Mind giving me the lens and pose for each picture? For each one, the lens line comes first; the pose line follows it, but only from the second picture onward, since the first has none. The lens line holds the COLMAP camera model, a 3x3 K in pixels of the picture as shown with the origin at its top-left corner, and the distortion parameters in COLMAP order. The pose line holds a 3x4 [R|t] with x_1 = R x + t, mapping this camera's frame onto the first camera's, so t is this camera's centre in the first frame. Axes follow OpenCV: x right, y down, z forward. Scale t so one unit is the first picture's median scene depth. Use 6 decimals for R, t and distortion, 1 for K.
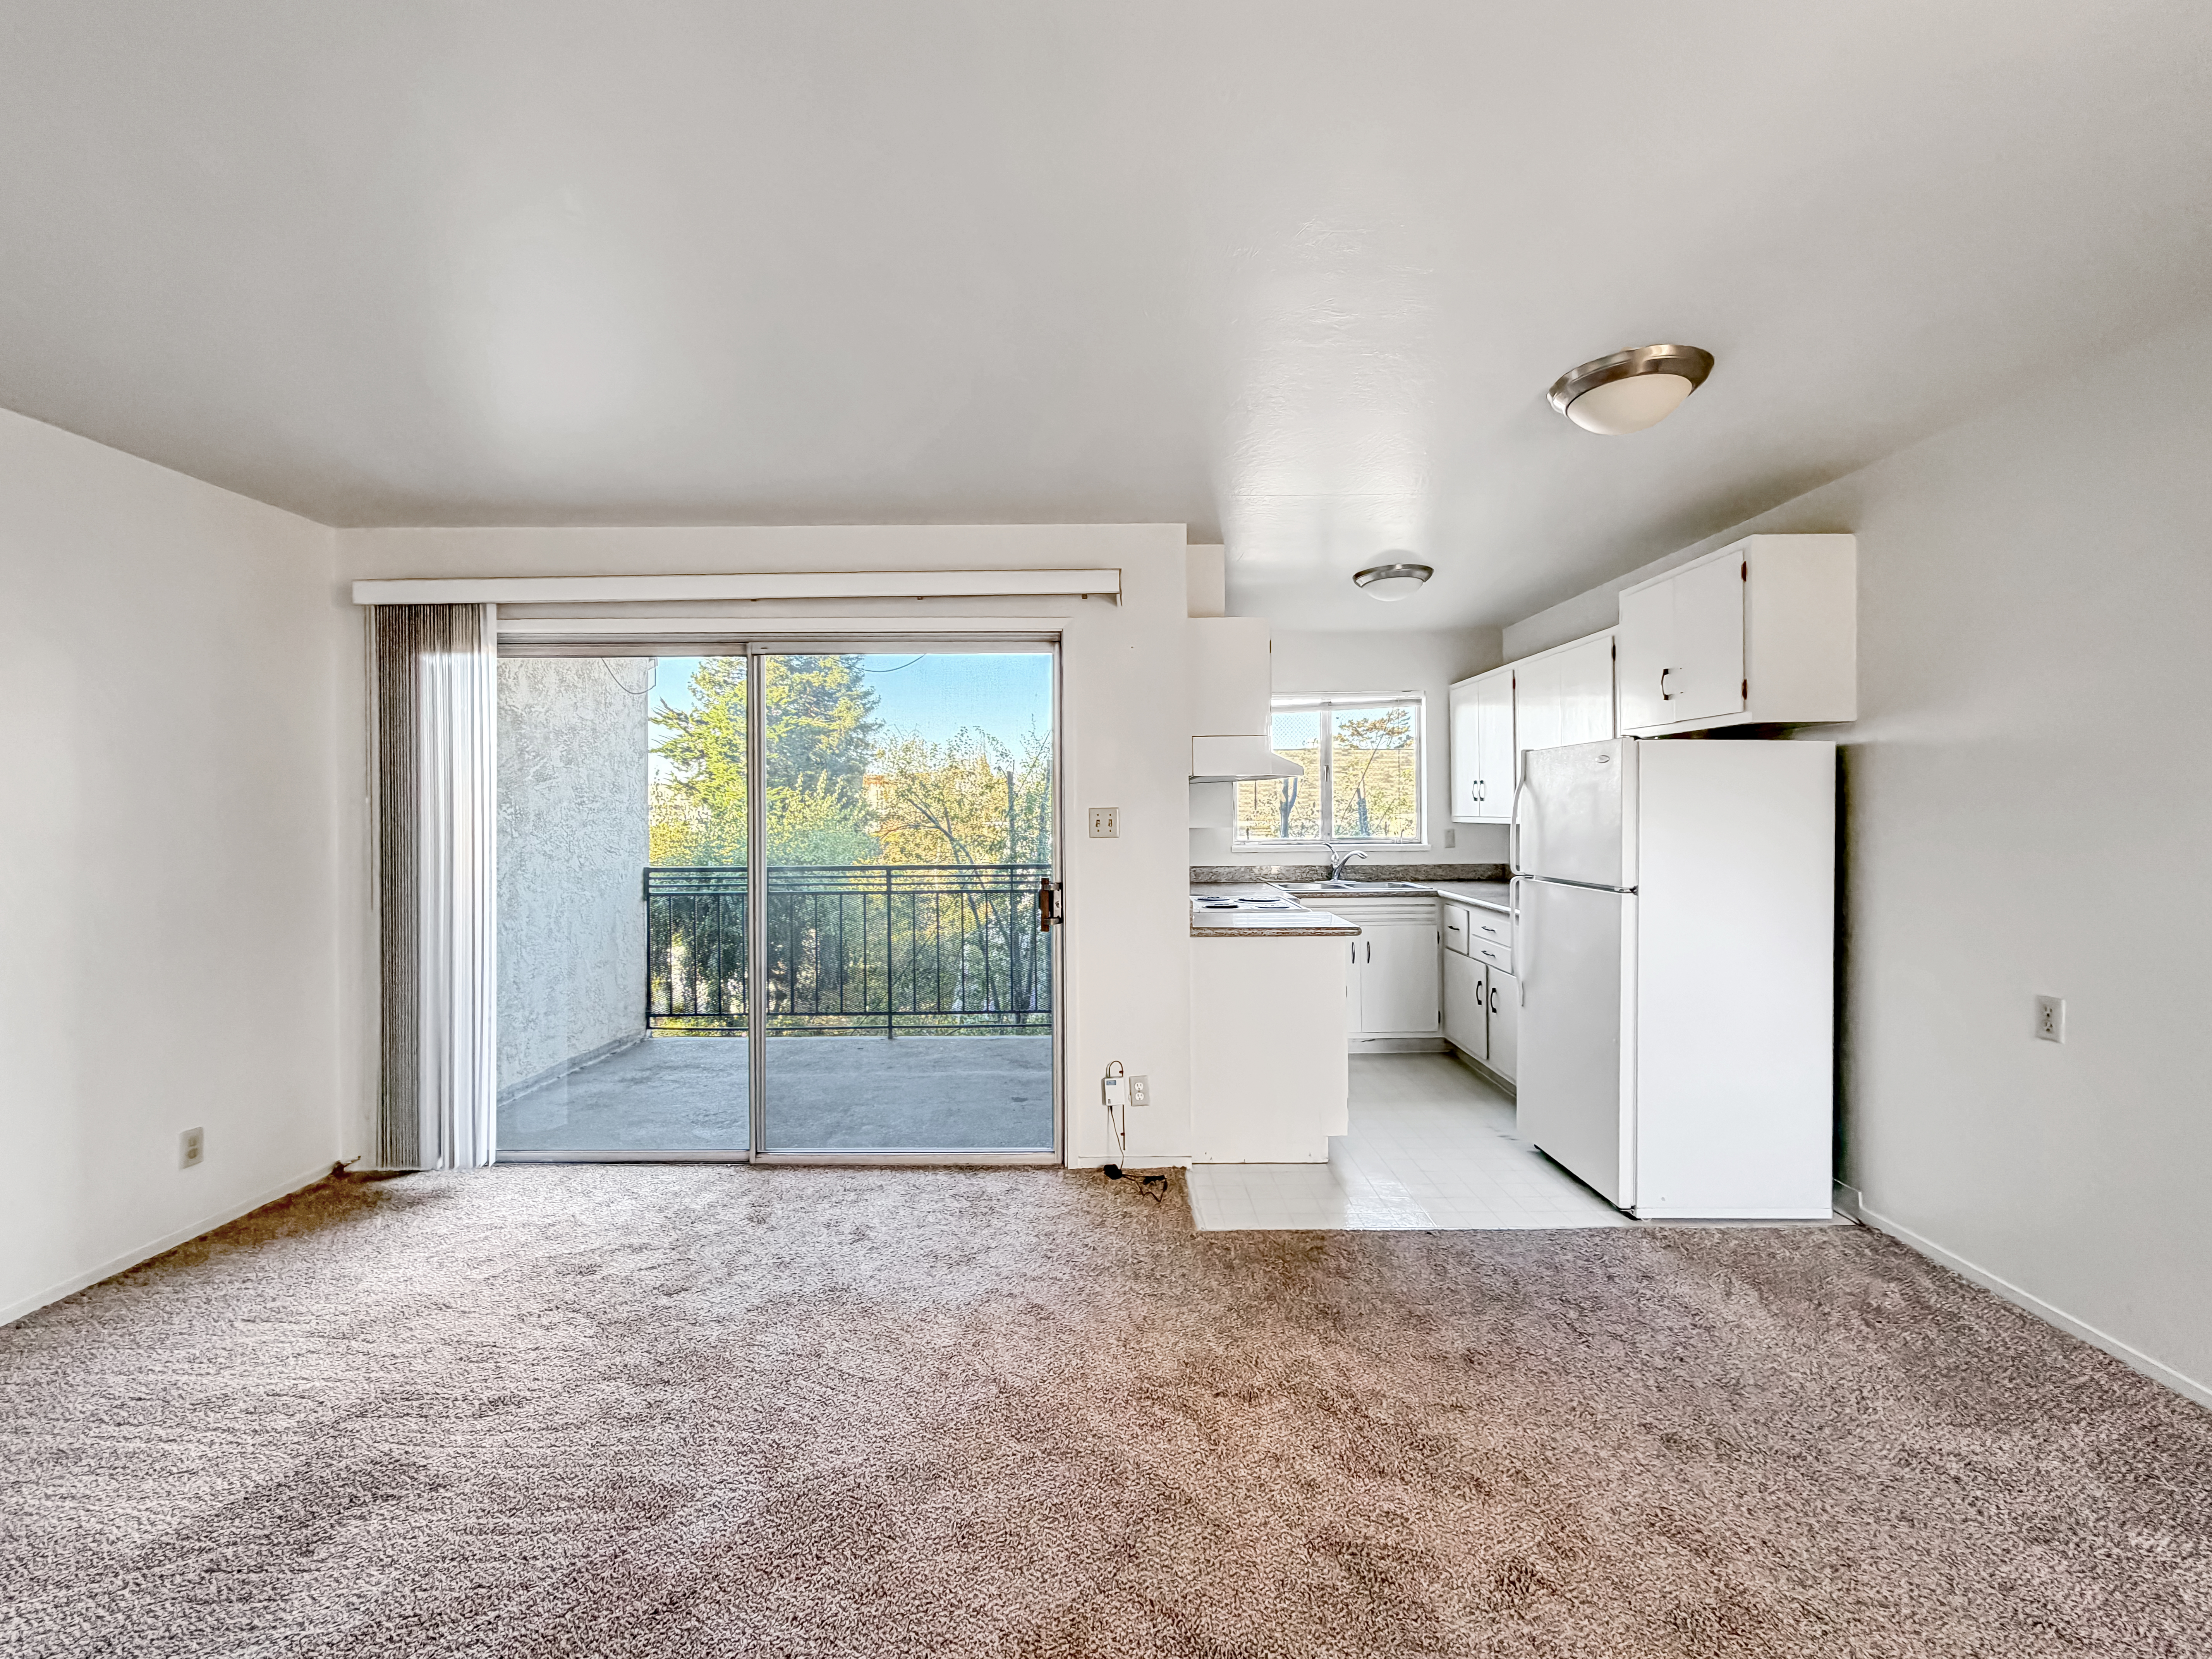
lens RADIAL K [[904.8, 0, 1097.2], [0, 904.8, 810.1], [0, 0, 1]] dist [0.001435, -0.000849]
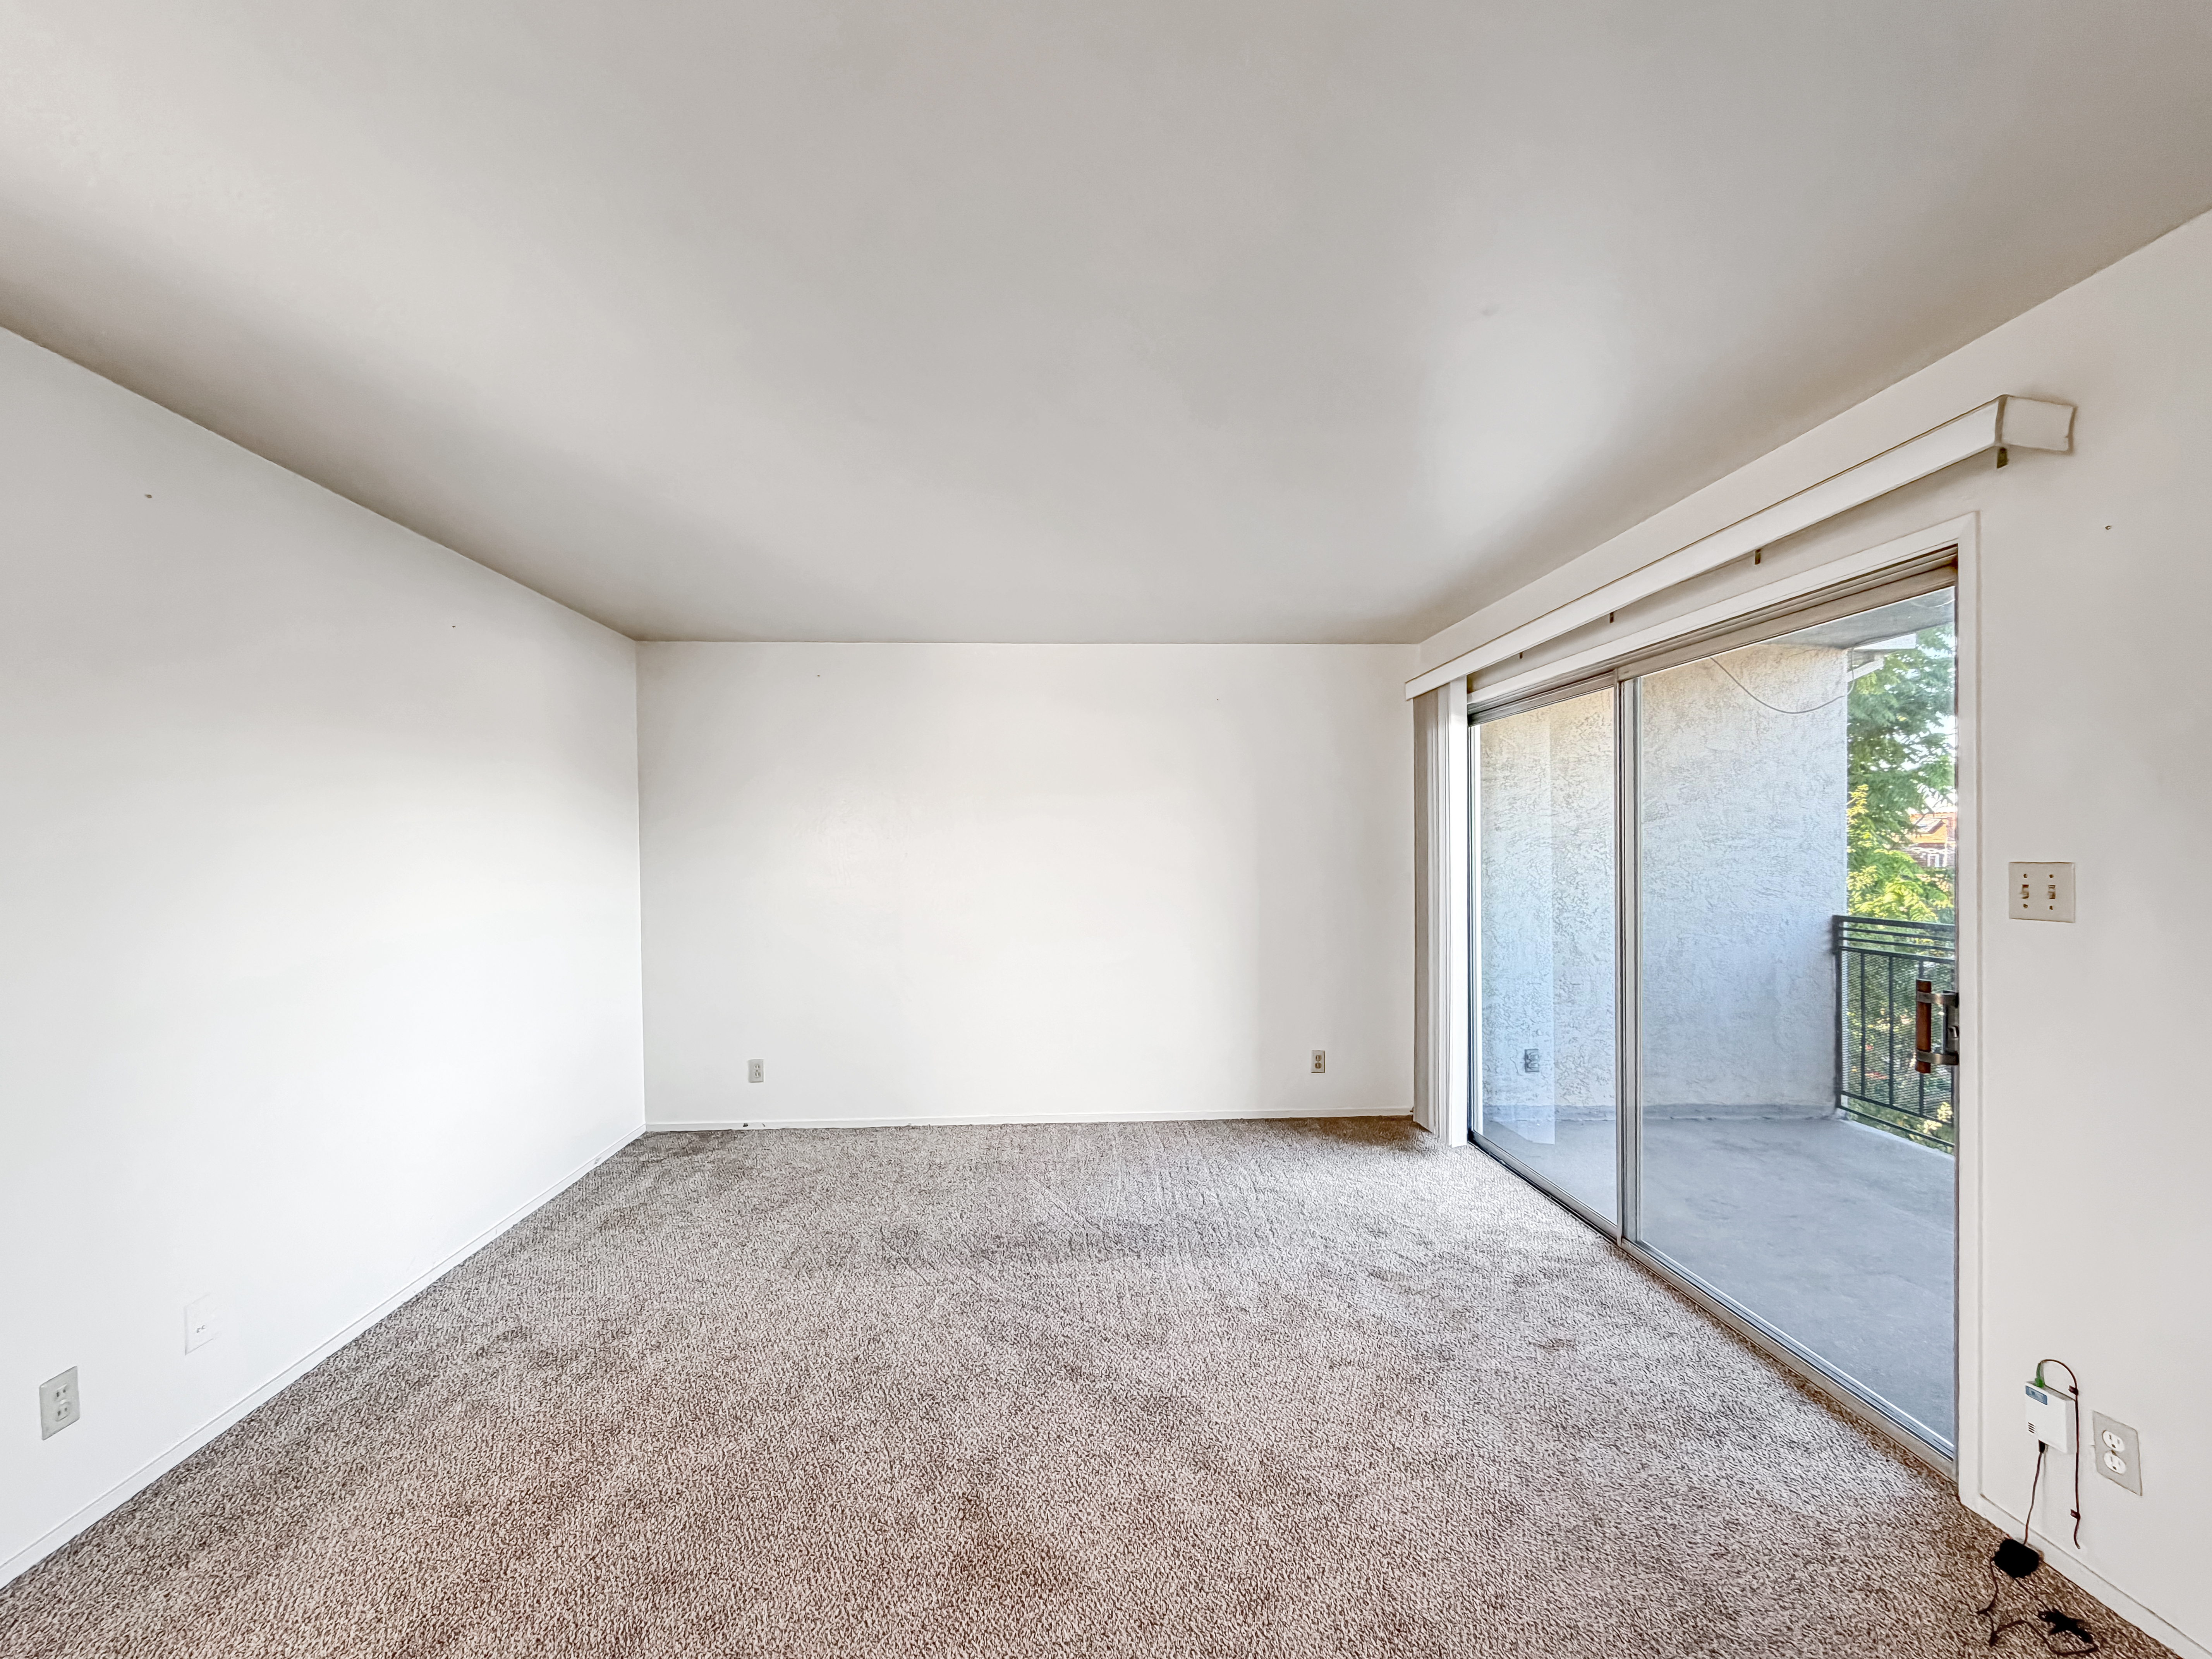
lens RADIAL K [[904.8, 0, 1092.9], [0, 904.8, 863.1], [0, 0, 1]] dist [0.001435, -0.000849]
pose [[0.054327, 0.022339, -0.998273, 0.504517], [0.011525, 0.999669, 0.022997, -0.020428], [0.998457, -0.012754, 0.054051, 0.446057]]
